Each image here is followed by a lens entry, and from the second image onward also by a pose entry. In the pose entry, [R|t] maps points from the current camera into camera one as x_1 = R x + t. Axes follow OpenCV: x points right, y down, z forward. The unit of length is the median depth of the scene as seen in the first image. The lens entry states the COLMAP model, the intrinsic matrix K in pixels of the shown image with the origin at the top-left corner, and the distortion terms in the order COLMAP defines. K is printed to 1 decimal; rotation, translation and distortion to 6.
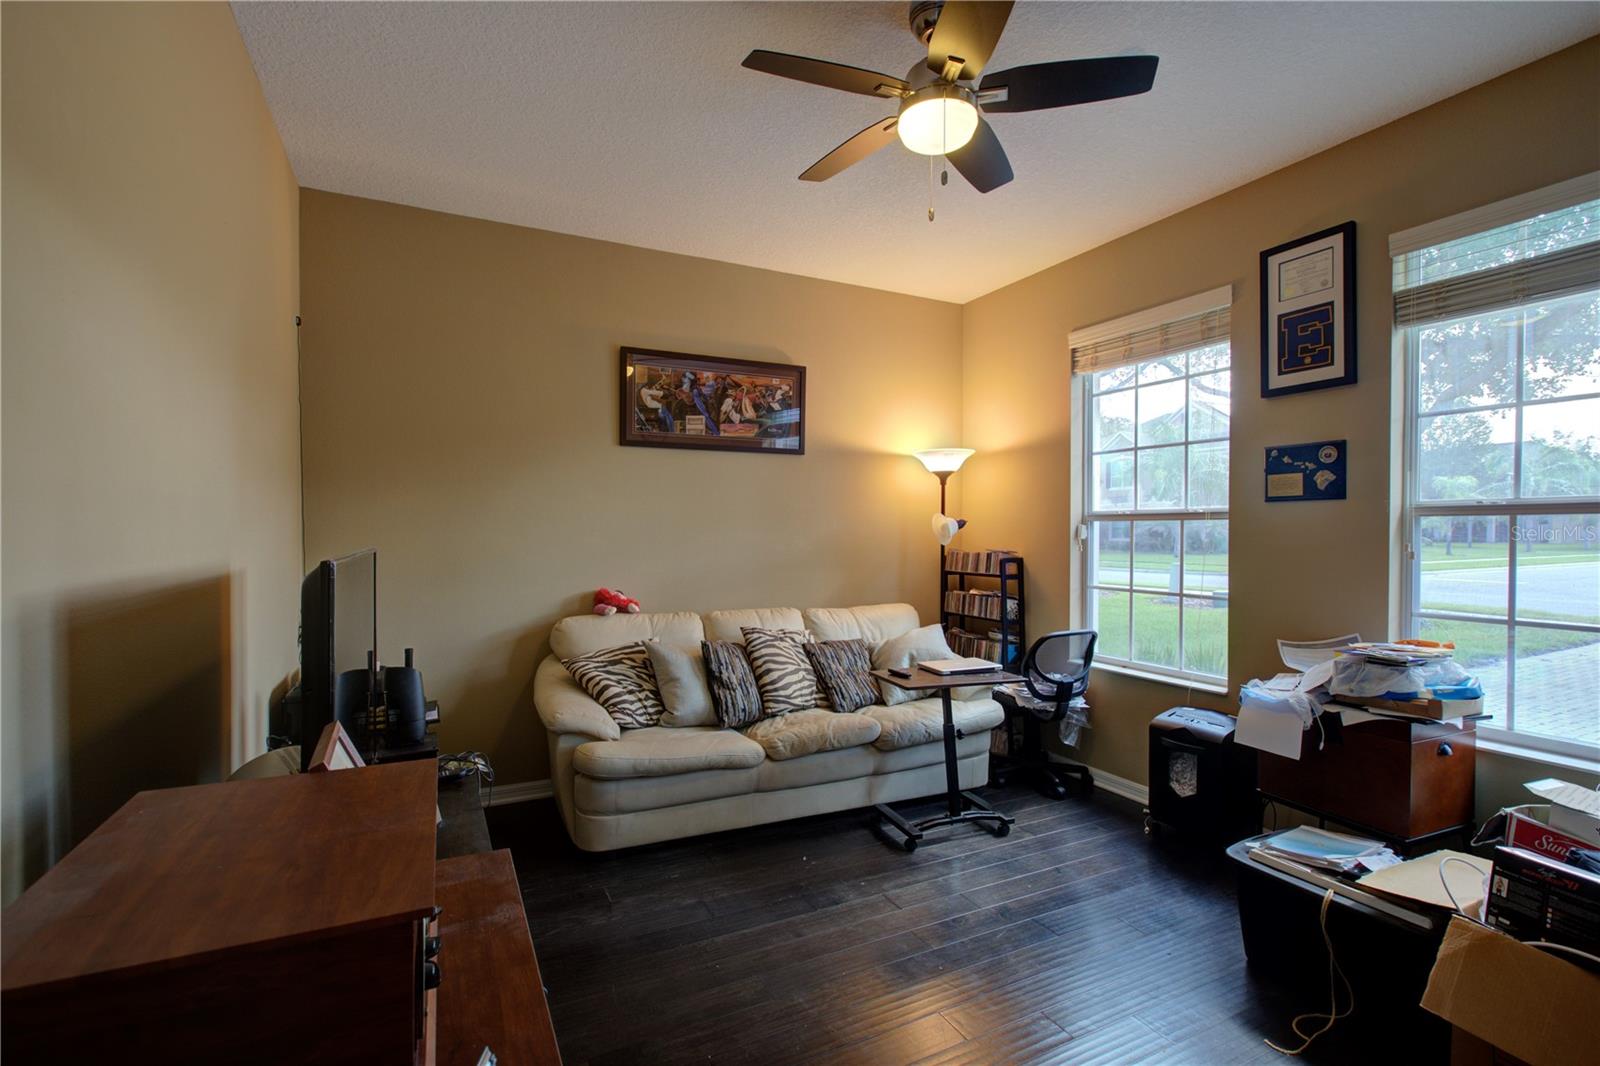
lens RADIAL K [[730.8, 0, 797.3], [0, 730.8, 530.4], [0, 0, 1]] dist [0.004558, 0.003591]
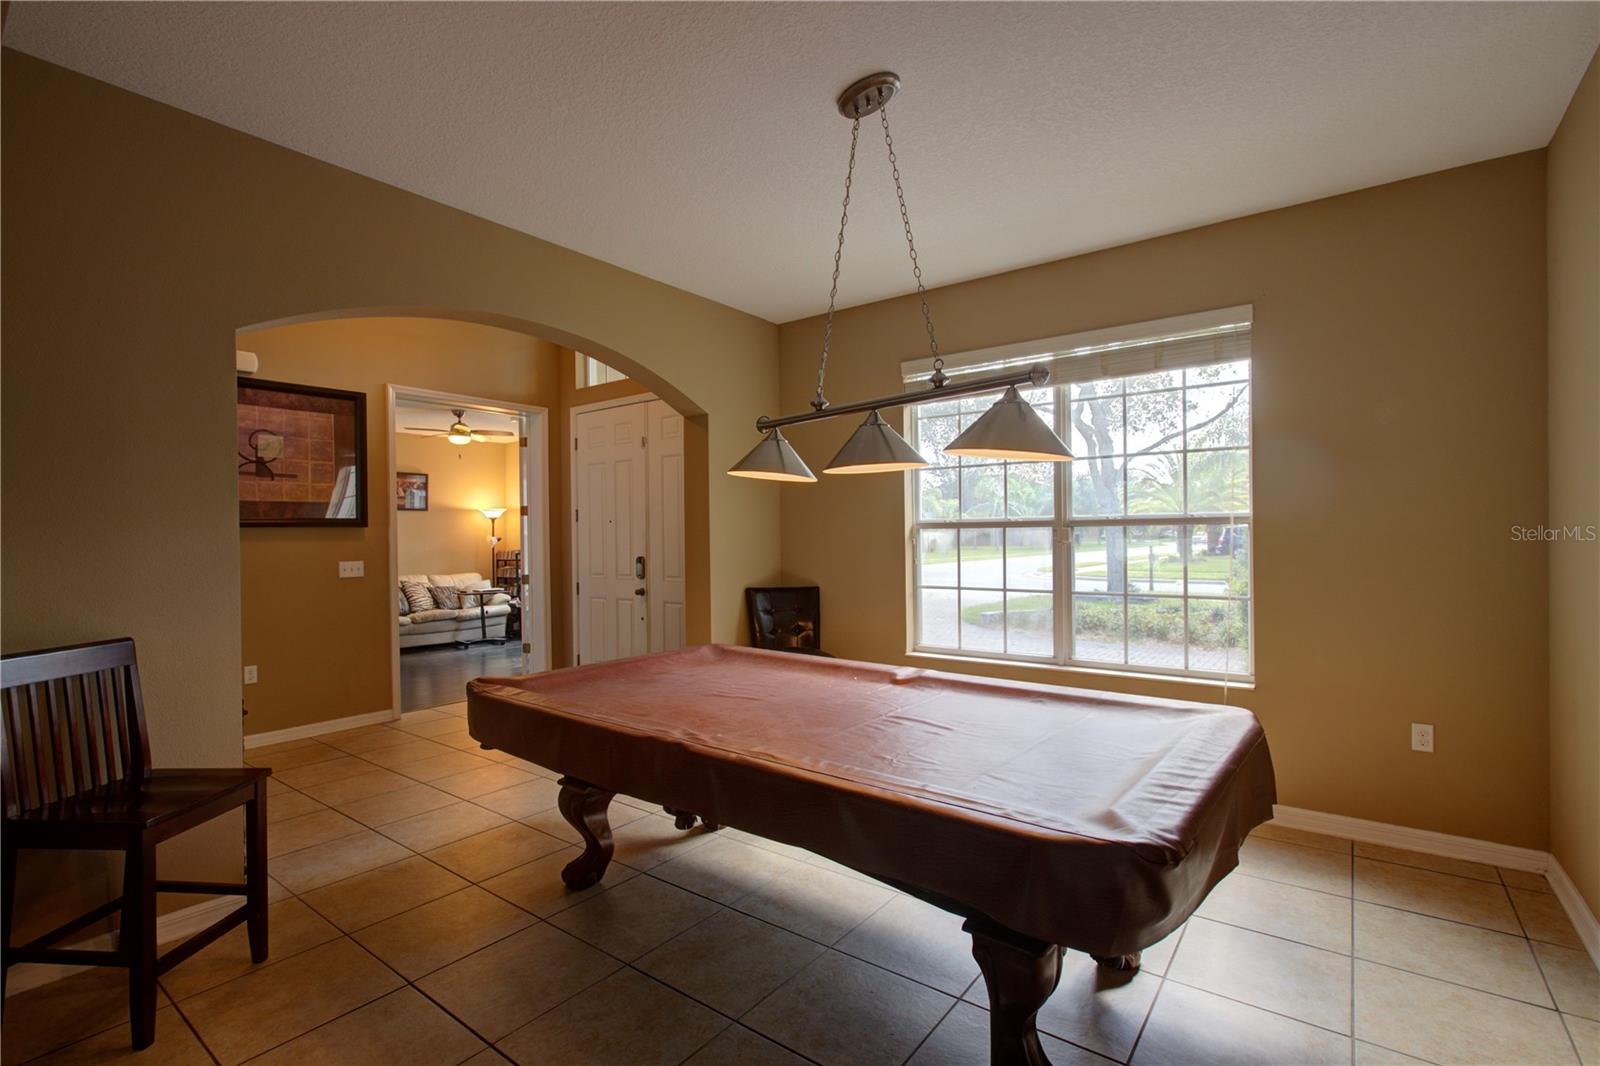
lens RADIAL K [[730.8, 0, 796.9], [0, 730.8, 542.5], [0, 0, 1]] dist [0.004558, 0.003591]
pose [[0.901471, -0.011185, 0.432694, 0.062796], [0.011387, 0.999933, 0.002123, 0.007918], [-0.432689, 0.003013, 0.901538, -1.754026]]
